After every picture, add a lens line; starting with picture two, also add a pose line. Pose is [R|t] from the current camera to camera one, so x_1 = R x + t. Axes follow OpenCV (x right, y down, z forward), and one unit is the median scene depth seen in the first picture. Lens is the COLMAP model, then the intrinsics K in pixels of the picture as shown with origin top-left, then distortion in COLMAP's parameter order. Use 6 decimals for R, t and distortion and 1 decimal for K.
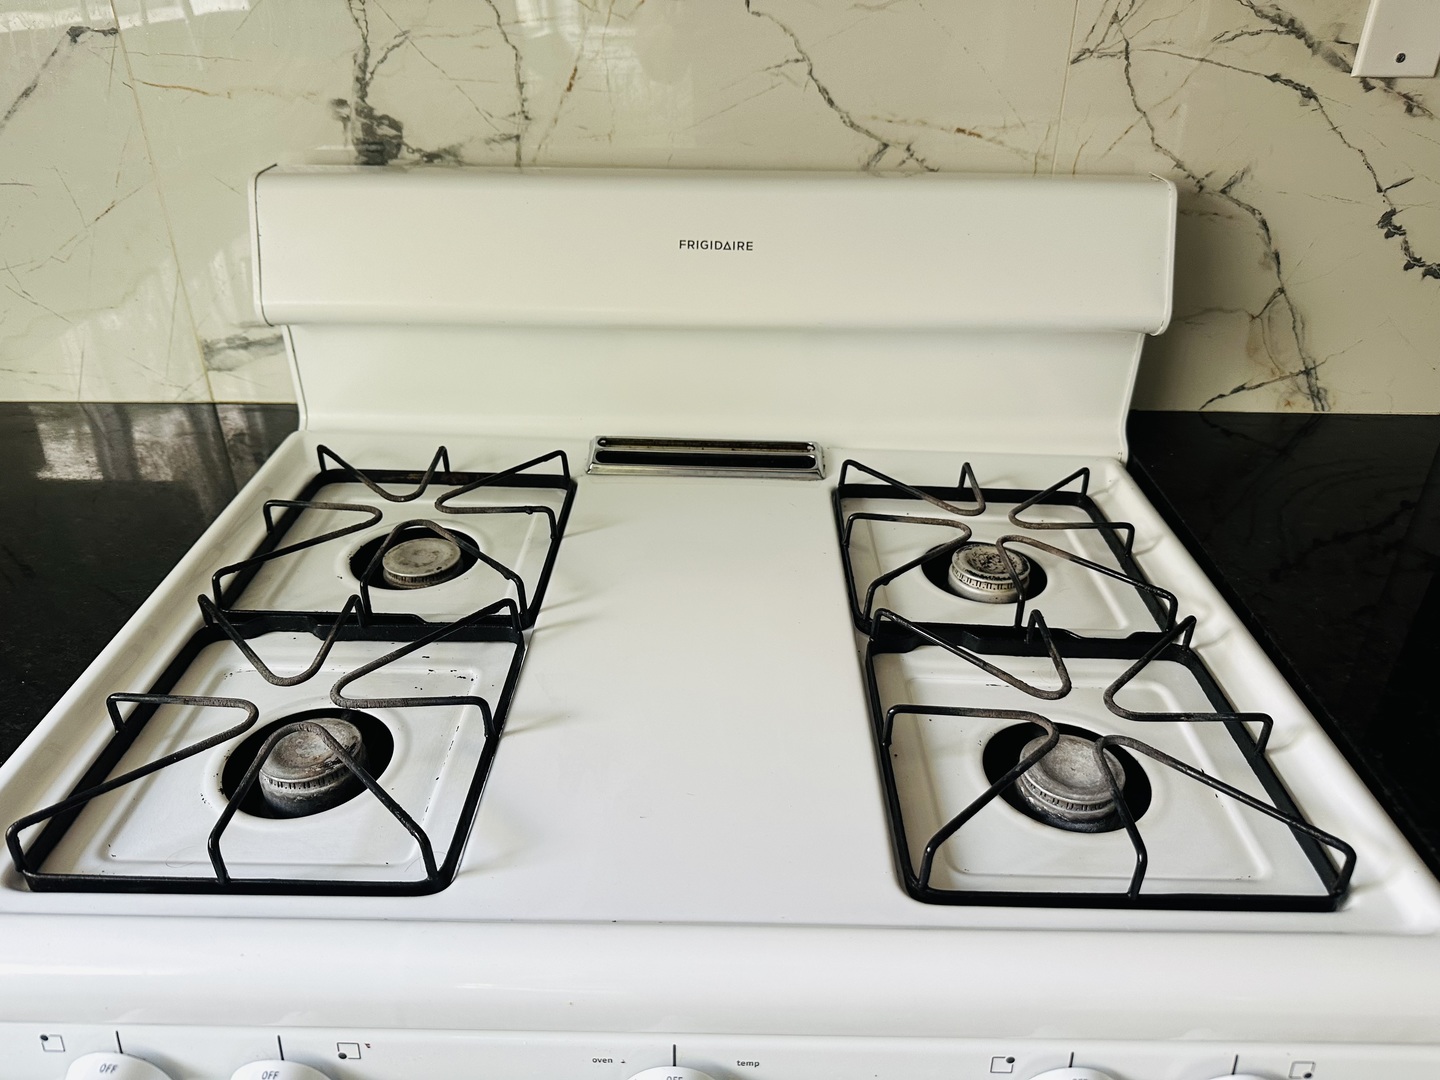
lens RADIAL K [[1017.0, 0, 721.0], [0, 1017.0, 543.1], [0, 0, 1]] dist [0.066481, -0.094279]
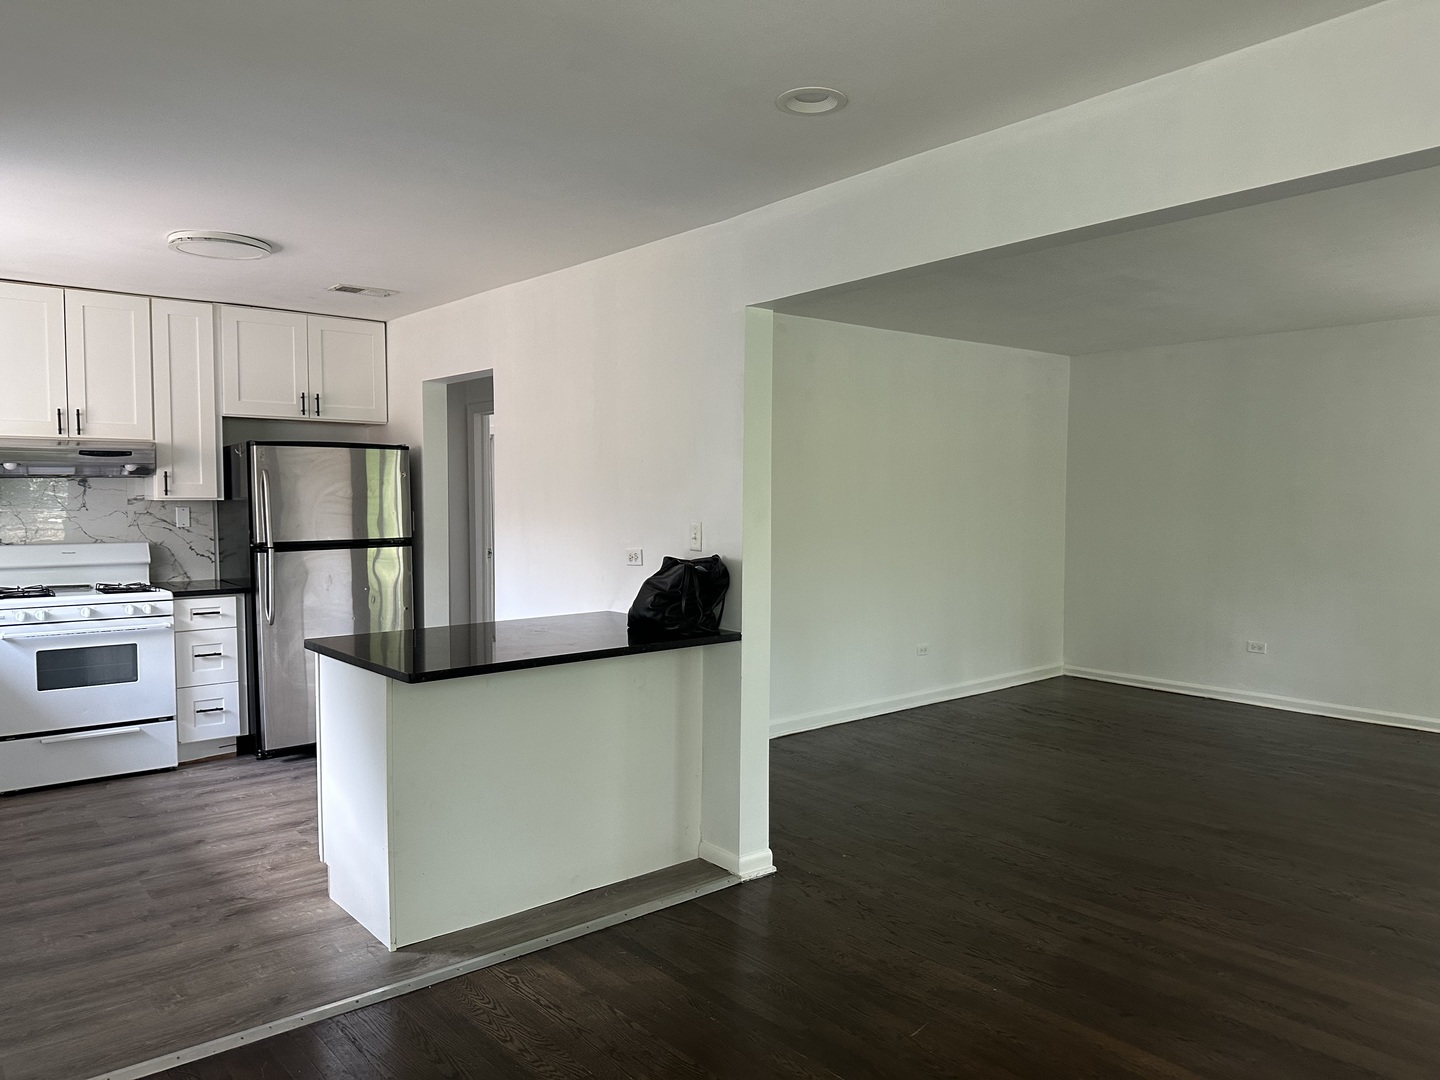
lens RADIAL K [[1017.0, 0, 732.1], [0, 1017.0, 547.2], [0, 0, 1]] dist [0.066481, -0.094279]
pose [[0.755401, -0.036146, 0.654265, -0.982890], [0.325432, 0.887328, -0.326715, 2.861366], [-0.568738, 0.459719, 0.682052, -5.263863]]
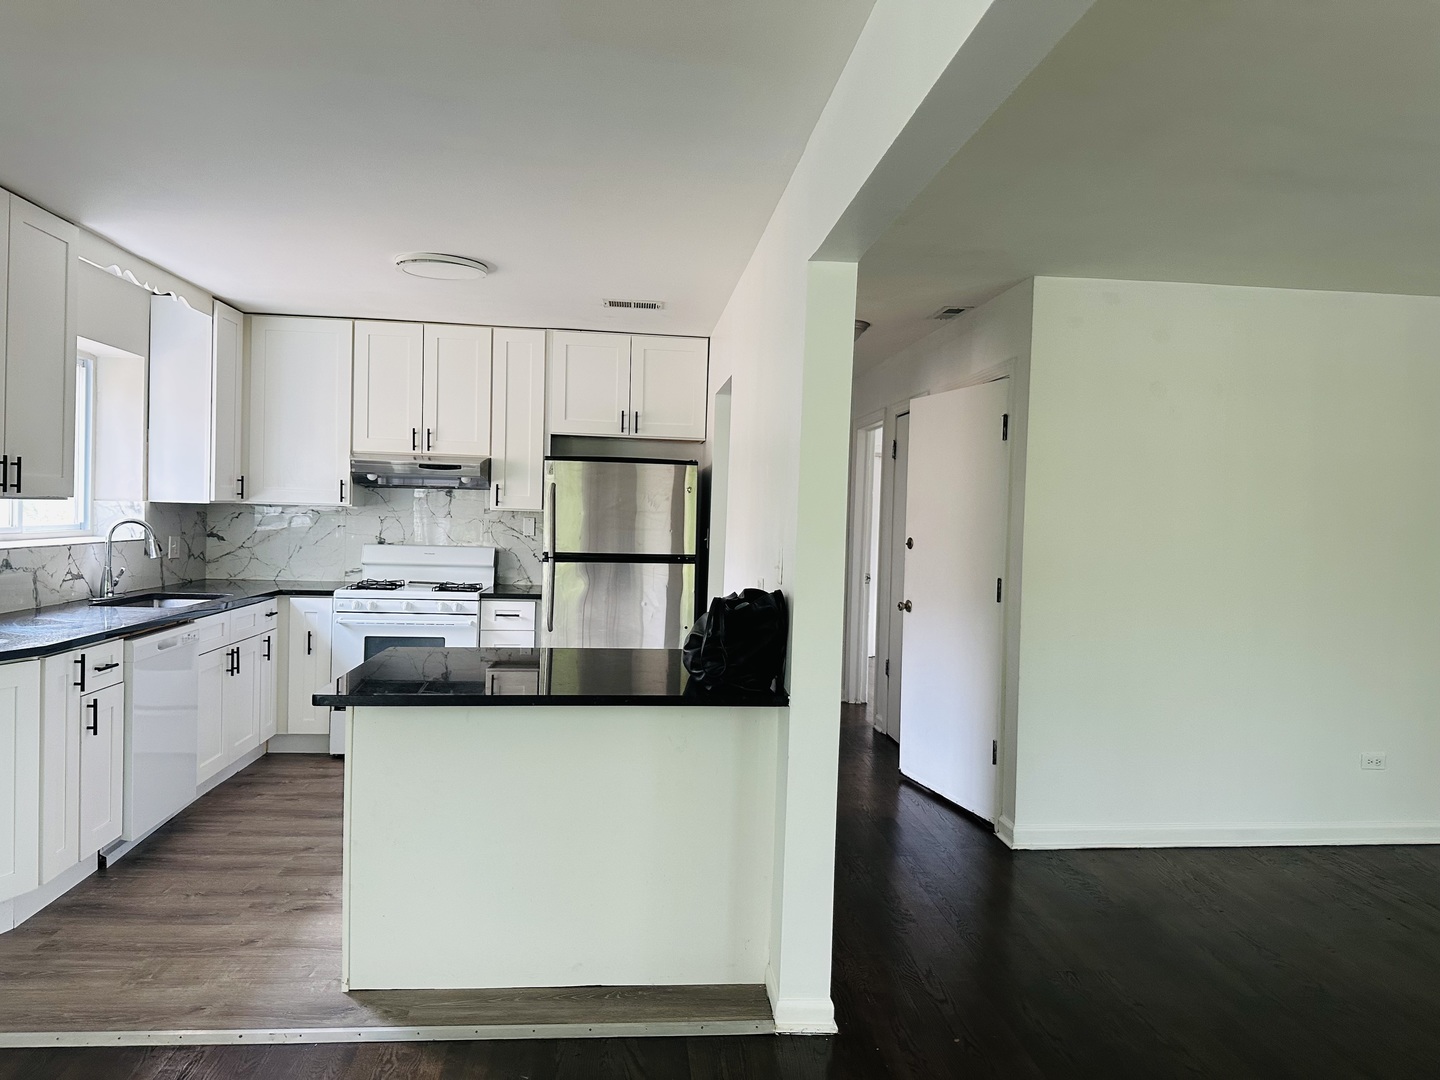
lens RADIAL K [[1017.0, 0, 728.6], [0, 1017.0, 540.8], [0, 0, 1]] dist [0.066481, -0.094279]
pose [[0.993928, 0.024419, 0.107288, 1.232853], [0.028614, 0.884153, -0.466320, 2.852399], [-0.106246, 0.466559, 0.878086, -5.236861]]
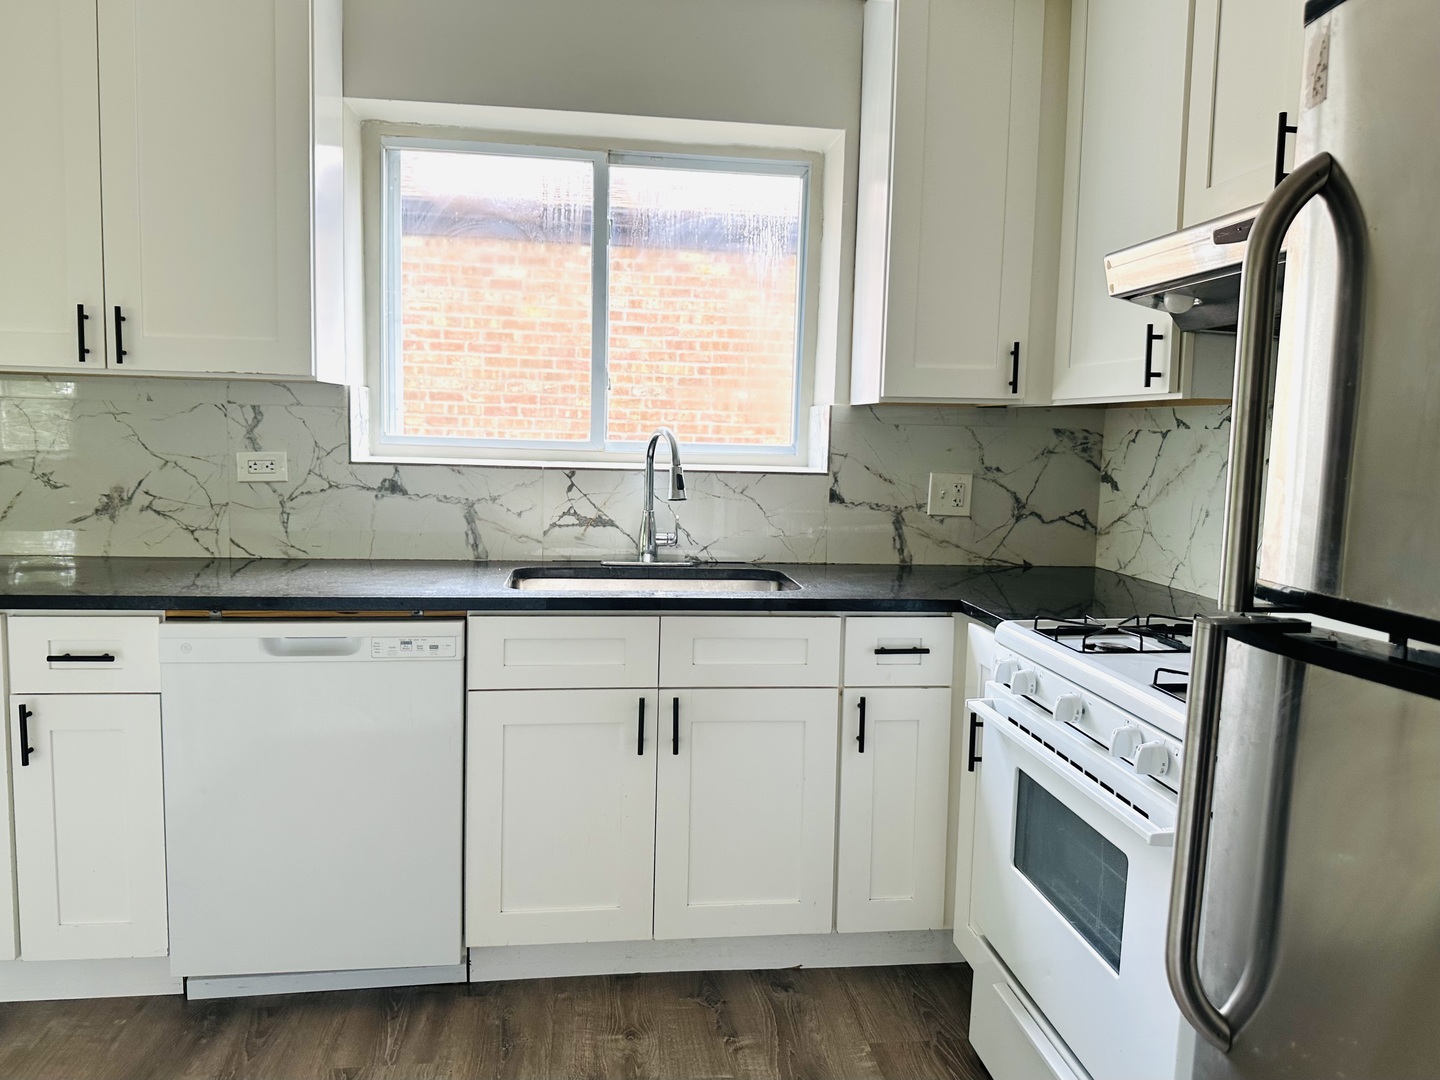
lens RADIAL K [[1017.0, 0, 731.6], [0, 1017.0, 547.3], [0, 0, 1]] dist [0.066481, -0.094279]
pose [[0.131053, 0.110303, -0.985220, 1.687689], [-0.513133, 0.857859, 0.027788, 0.303365], [0.848245, 0.501907, 0.169025, -0.459402]]
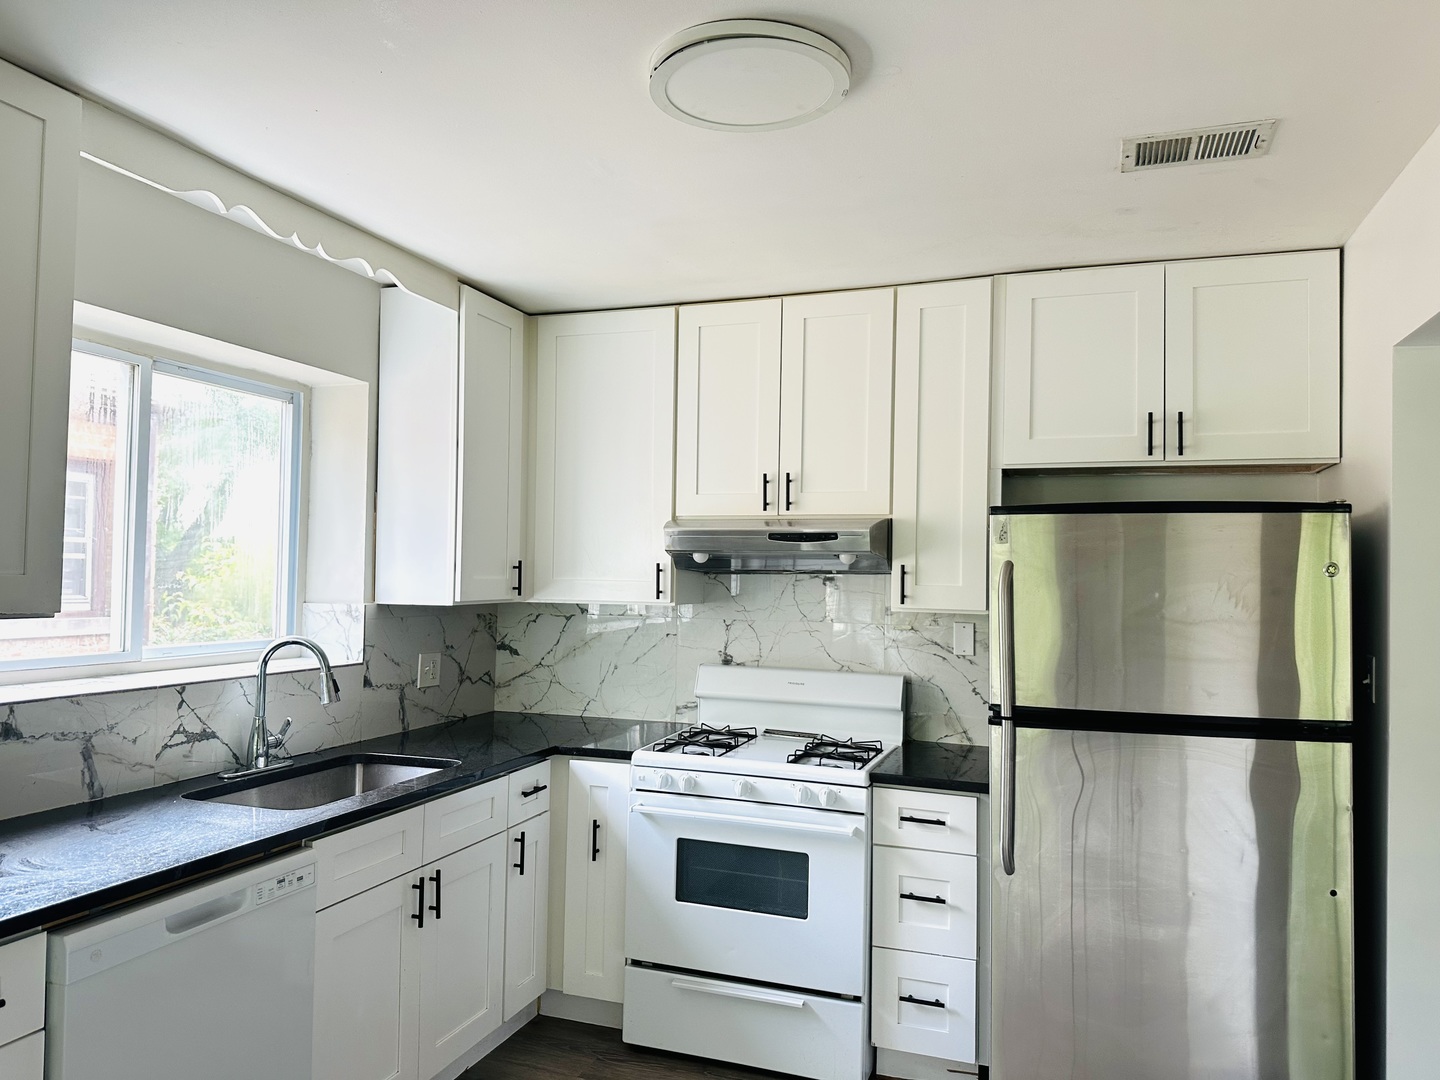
lens RADIAL K [[1017.0, 0, 716.1], [0, 1017.0, 540.5], [0, 0, 1]] dist [0.066481, -0.094279]
pose [[0.941264, 0.002237, -0.337665, 1.041817], [-0.179576, 0.850164, -0.494948, 1.279150], [0.285964, 0.526513, 0.800630, -2.641982]]
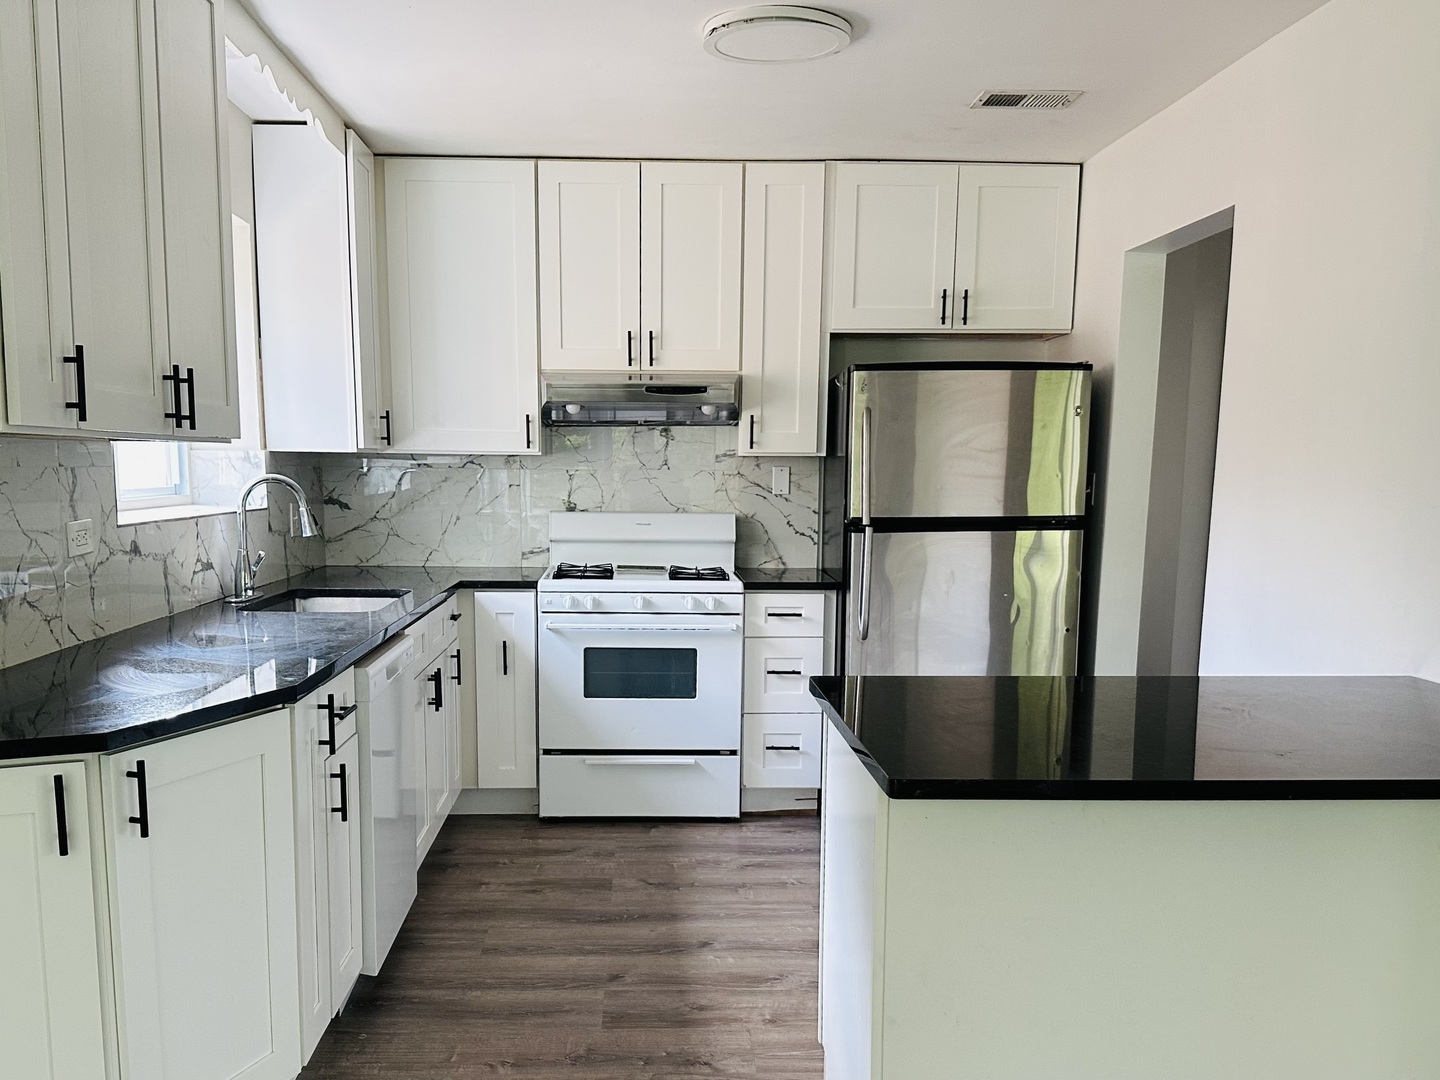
lens RADIAL K [[1291.6, 0, 674.5], [0, 1291.6, 664.5], [0, 0, 1]] dist [0.148848, -0.097728]
pose [[0.999541, -0.000701, 0.030299, -0.040235], [0.011438, 0.934526, -0.355712, 2.377870], [-0.028066, 0.355895, 0.934104, -4.258818]]
